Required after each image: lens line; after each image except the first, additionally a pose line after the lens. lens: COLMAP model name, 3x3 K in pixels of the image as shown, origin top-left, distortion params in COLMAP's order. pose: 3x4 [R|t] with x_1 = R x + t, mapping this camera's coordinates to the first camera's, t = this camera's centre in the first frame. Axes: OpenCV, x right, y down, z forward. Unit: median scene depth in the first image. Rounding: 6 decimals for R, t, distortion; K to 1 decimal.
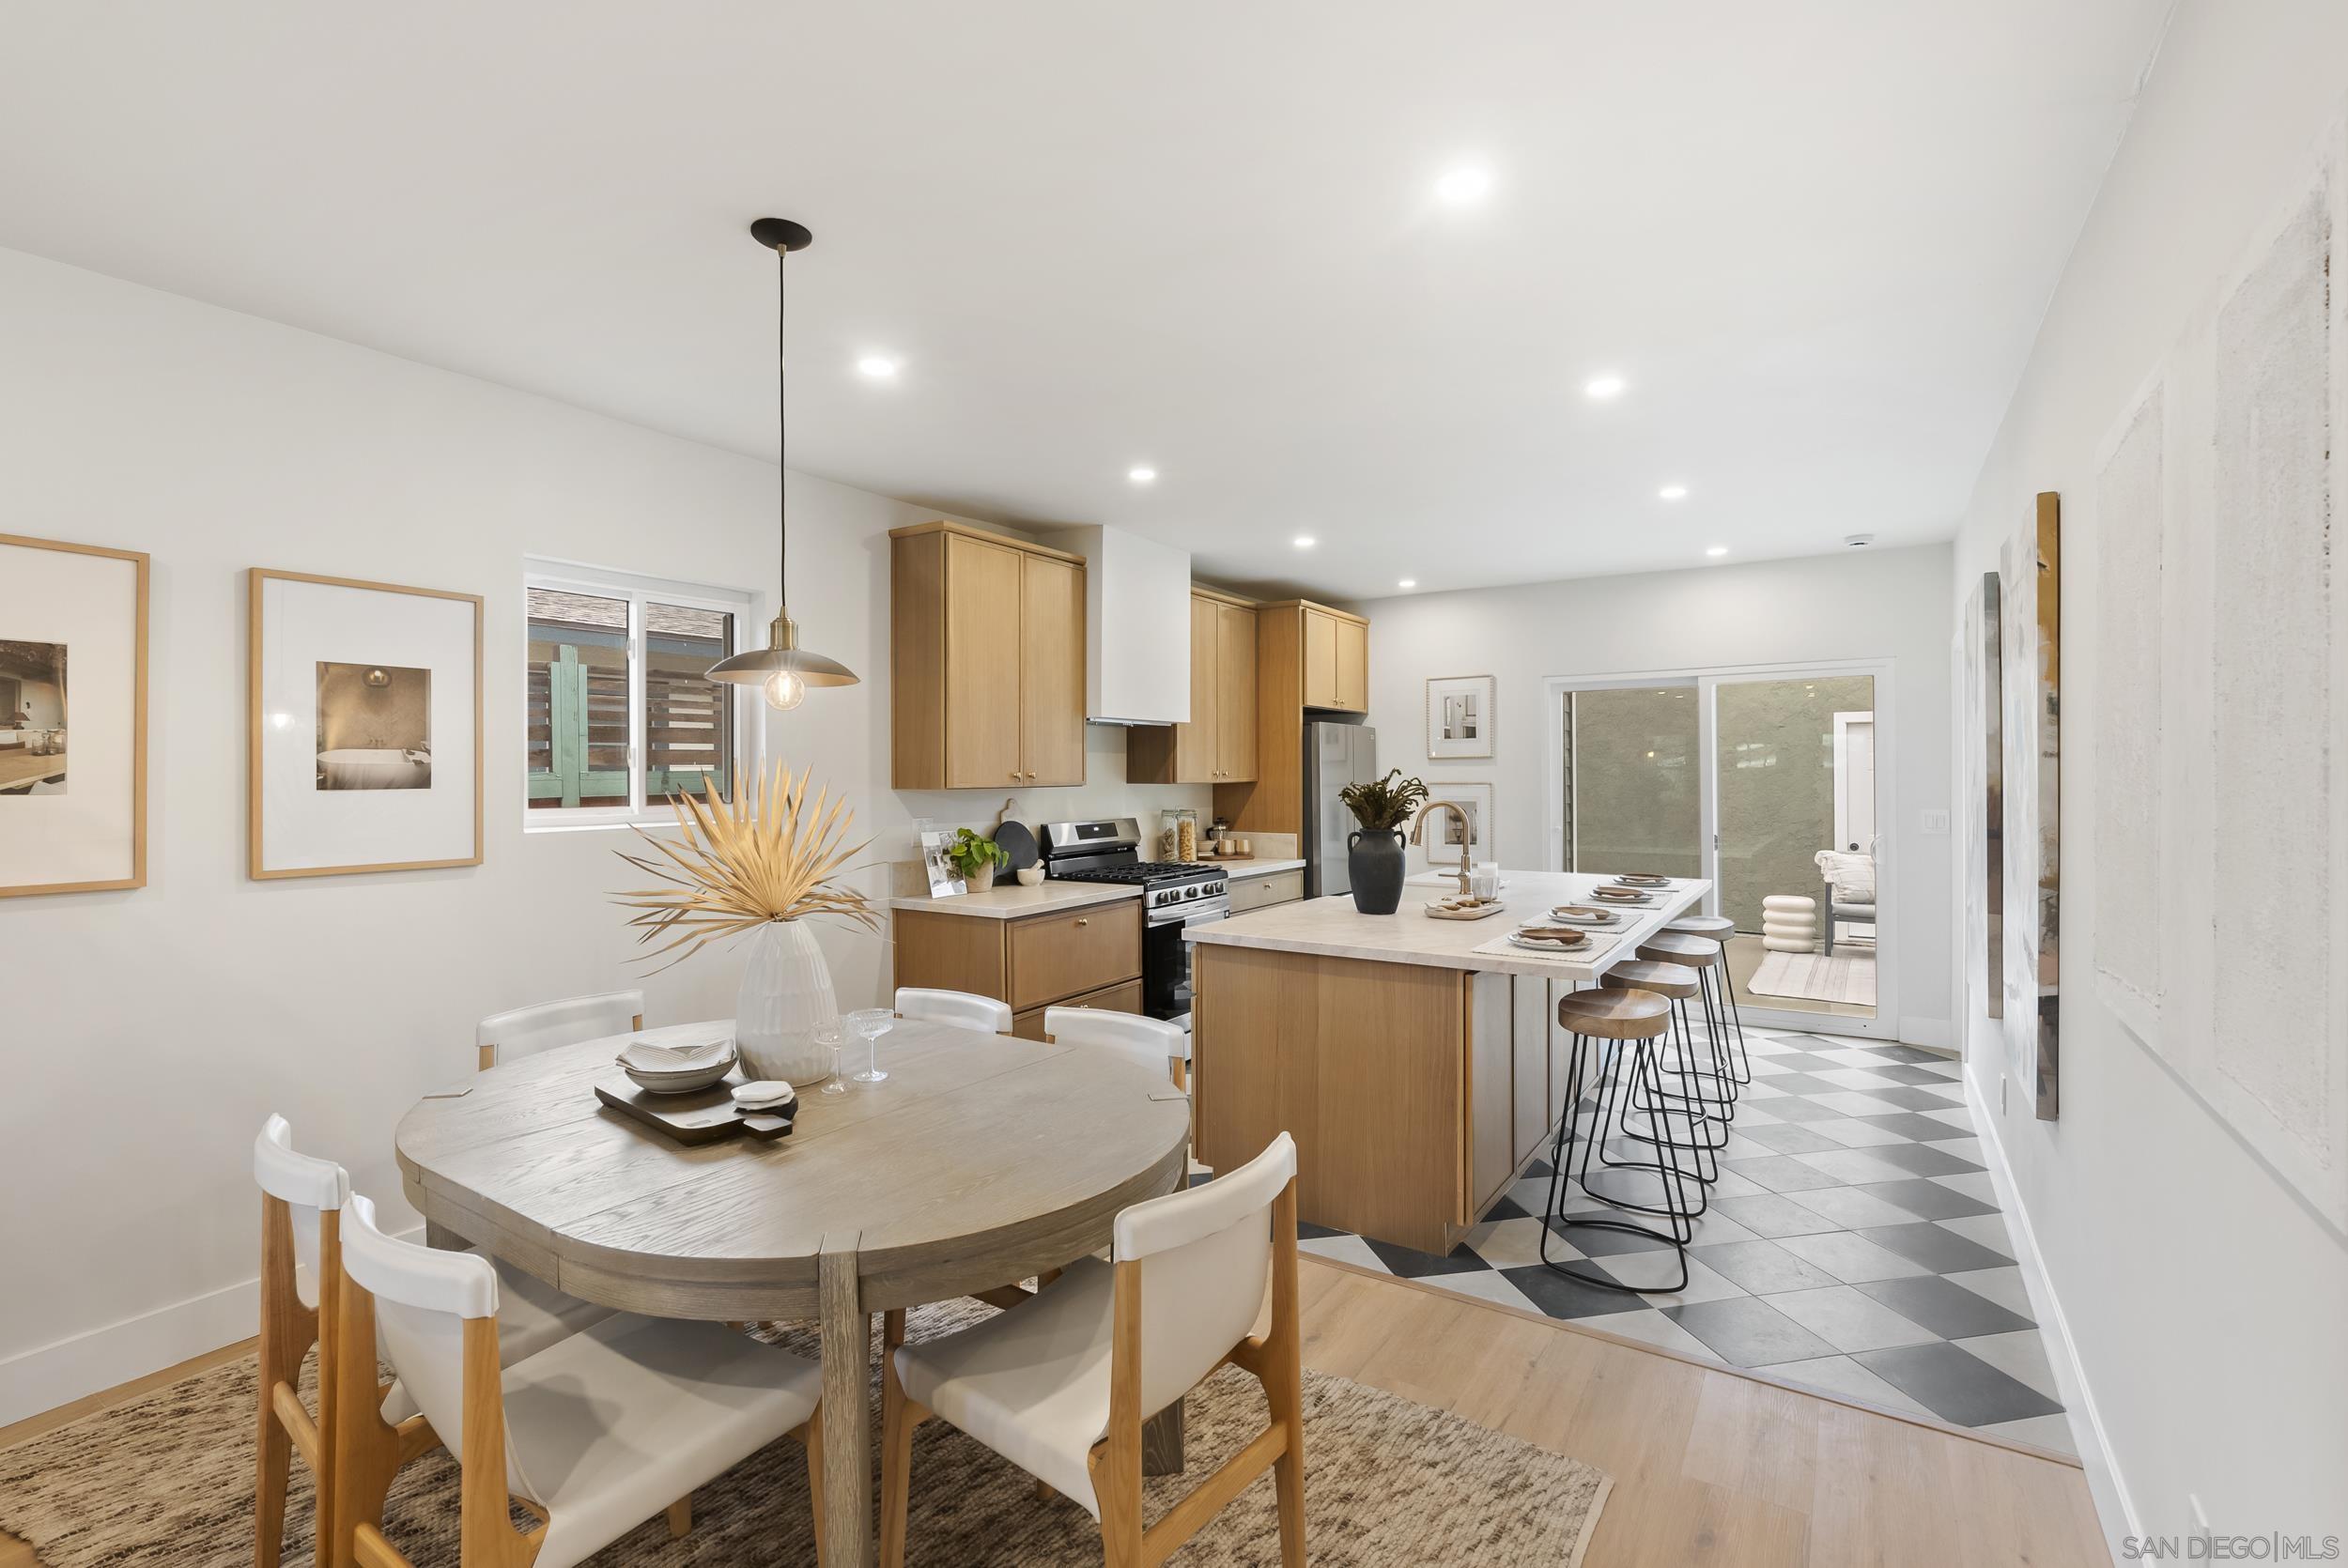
lens RADIAL K [[1060.3, 0, 1164.3], [0, 1060.3, 770.5], [0, 0, 1]] dist [-0.009658, 0.000531]
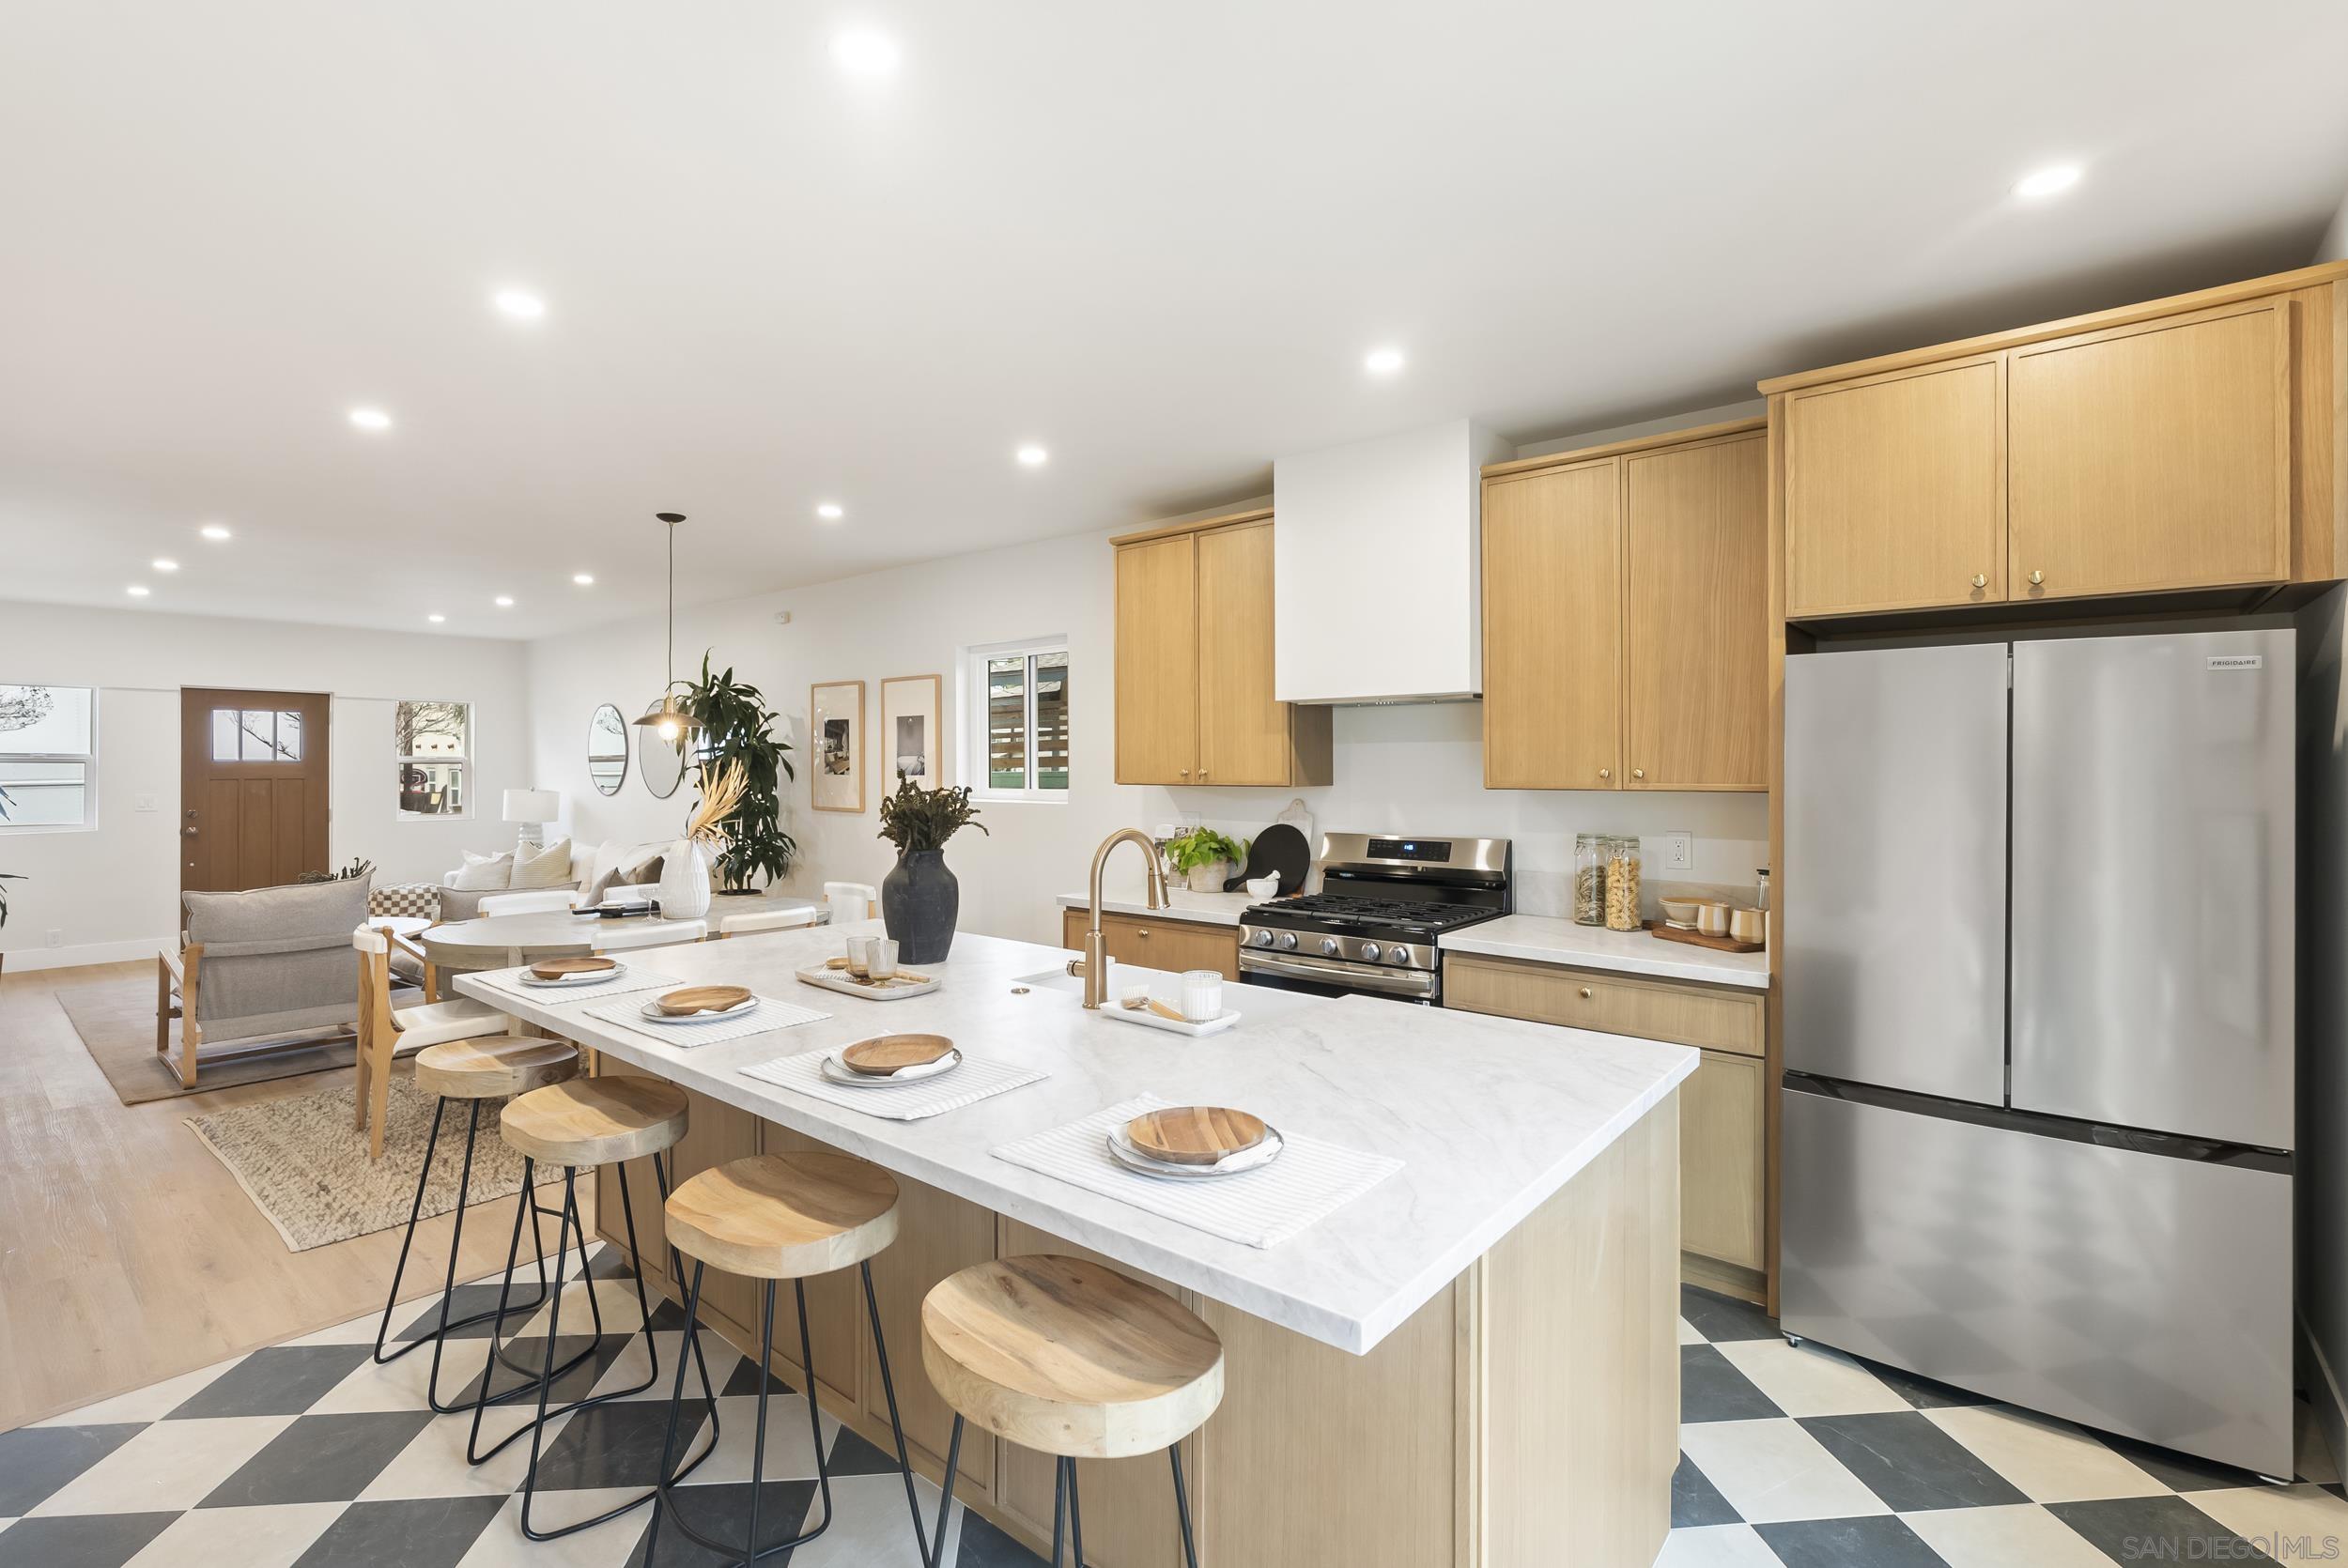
lens RADIAL K [[1073.9, 0, 1171.9], [0, 1073.9, 754.7], [0, 0, 1]] dist [-0.000877, -0.000320]
pose [[-0.114614, -0.003283, -0.993405, 0.703272], [0.004552, 0.999982, -0.003830, -0.006514], [0.993400, -0.004960, -0.114597, 0.946407]]
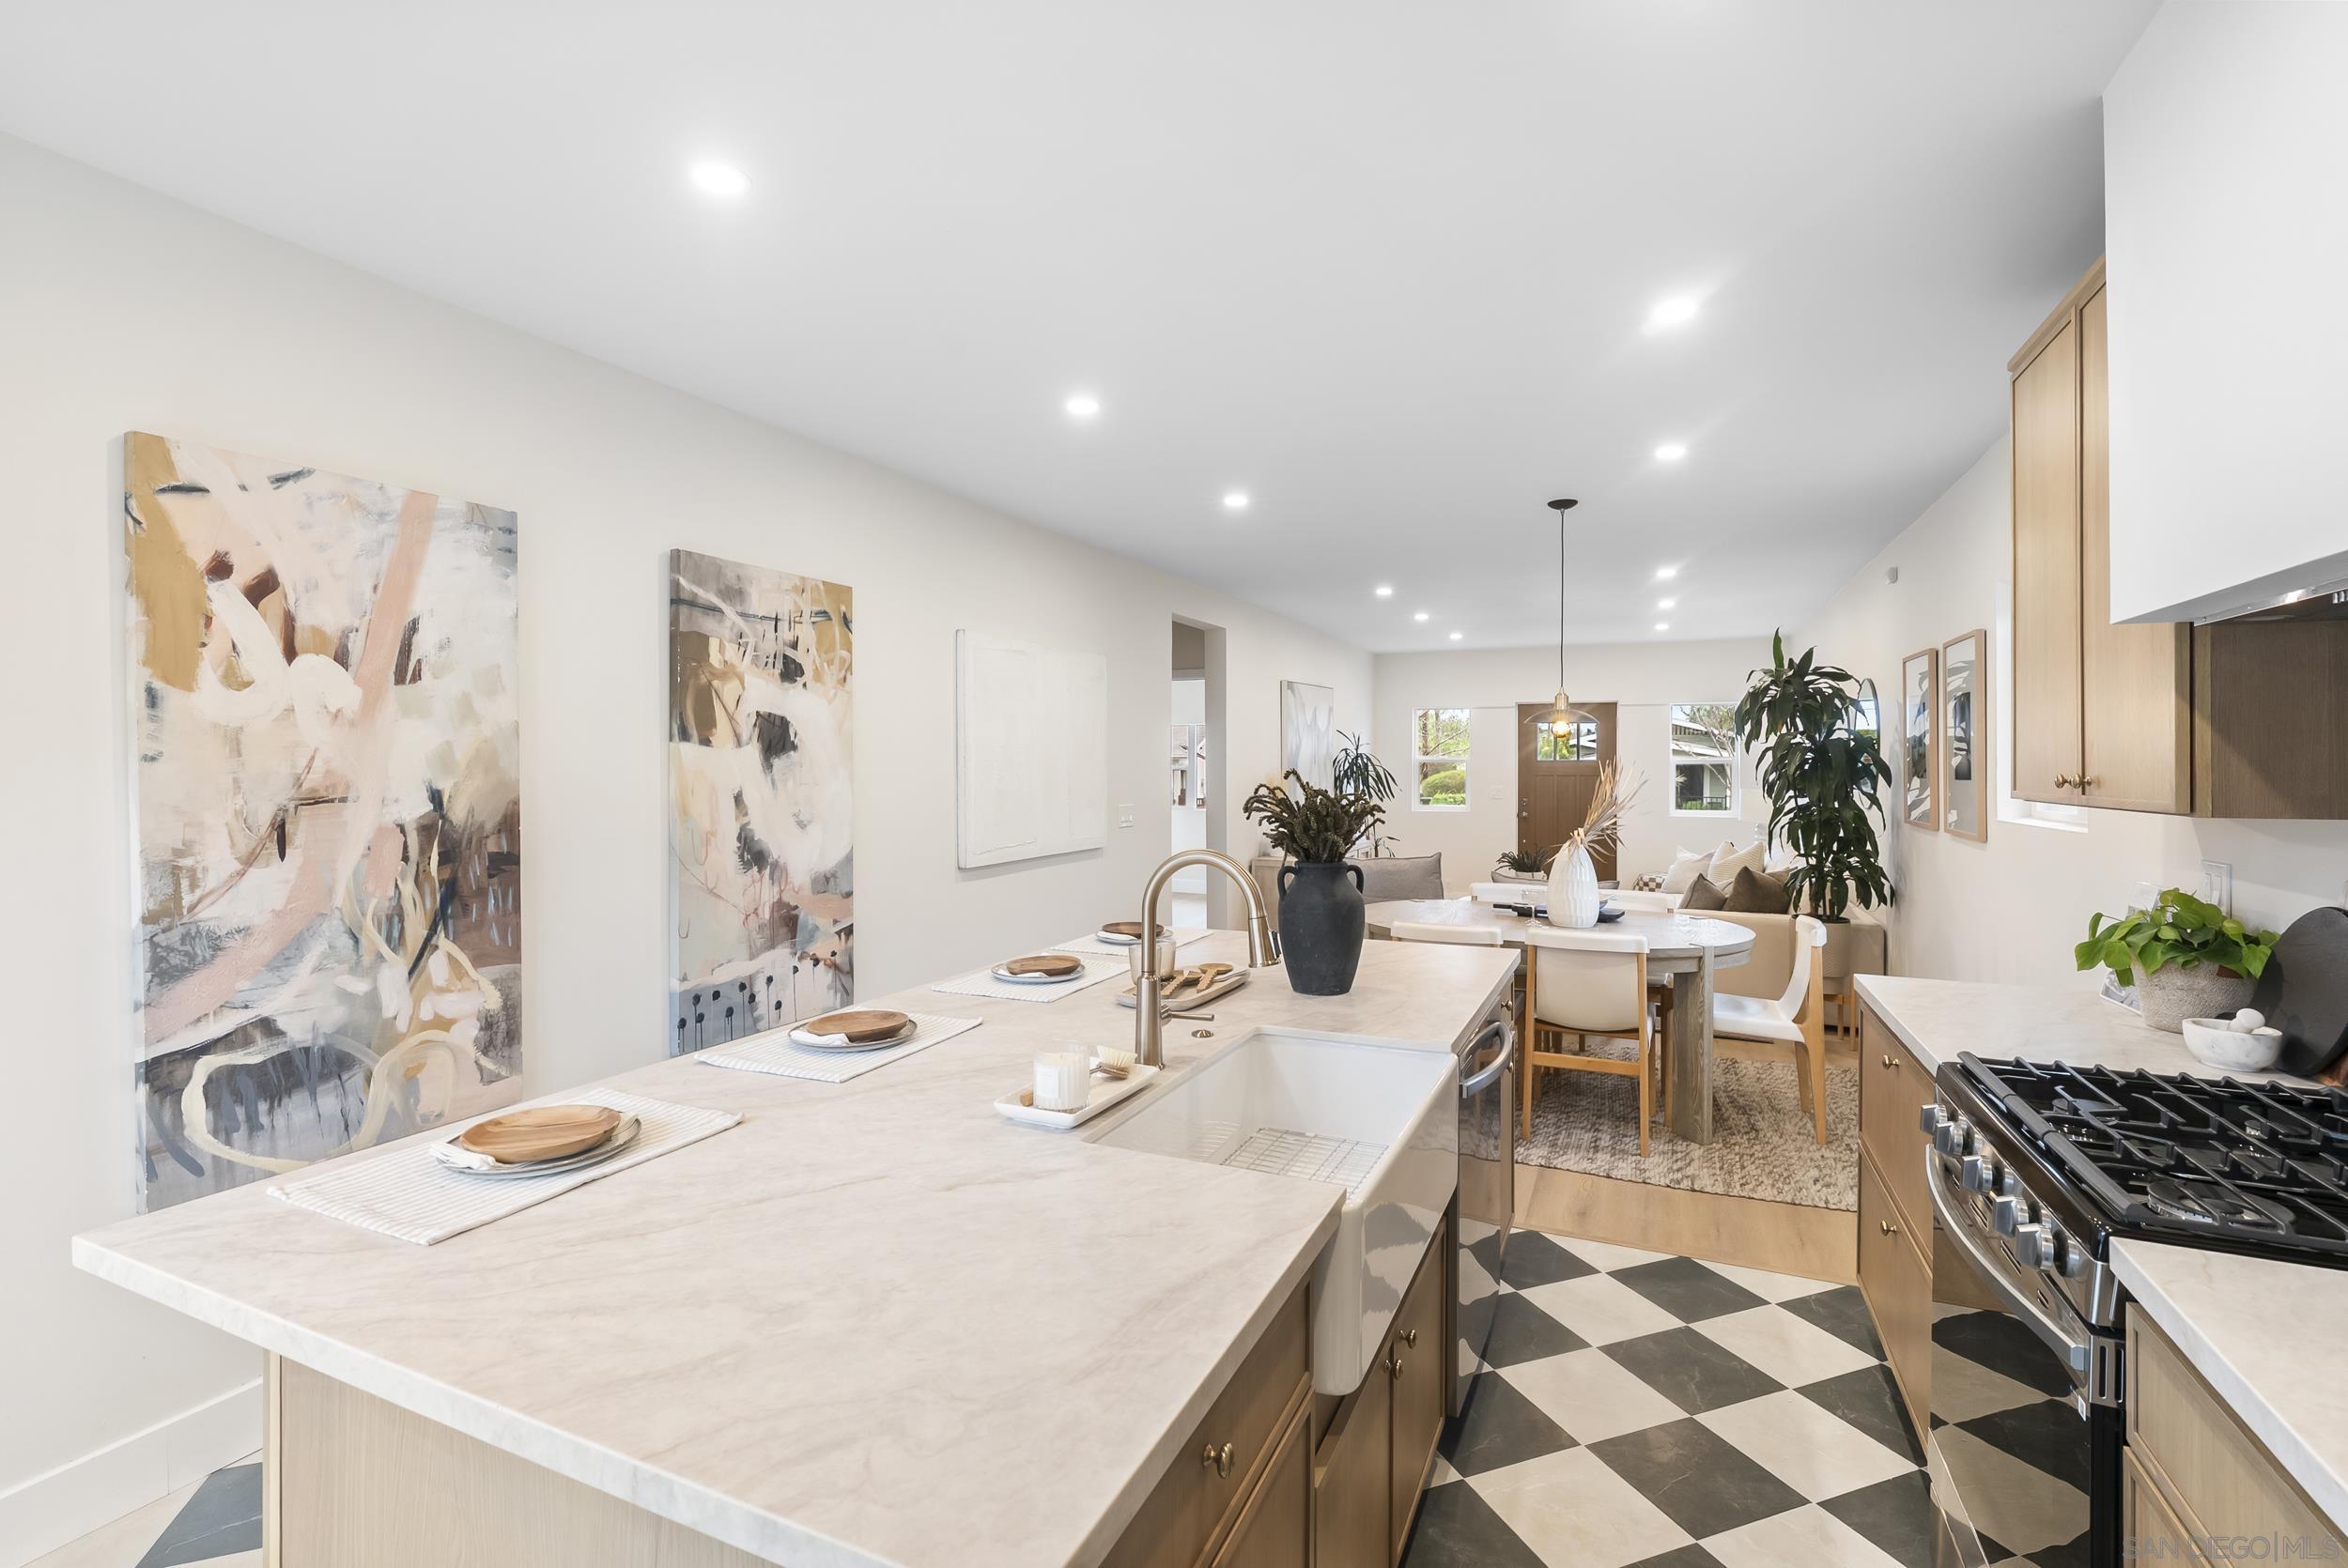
lens RADIAL K [[1060.3, 0, 1164.3], [0, 1060.3, 770.5], [0, 0, 1]] dist [-0.009658, 0.000531]
pose [[-0.989528, 0.004743, -0.144264, 0.291709], [0.004026, 0.999978, 0.005257, -0.003713], [0.144286, 0.004621, -0.989525, 1.222663]]
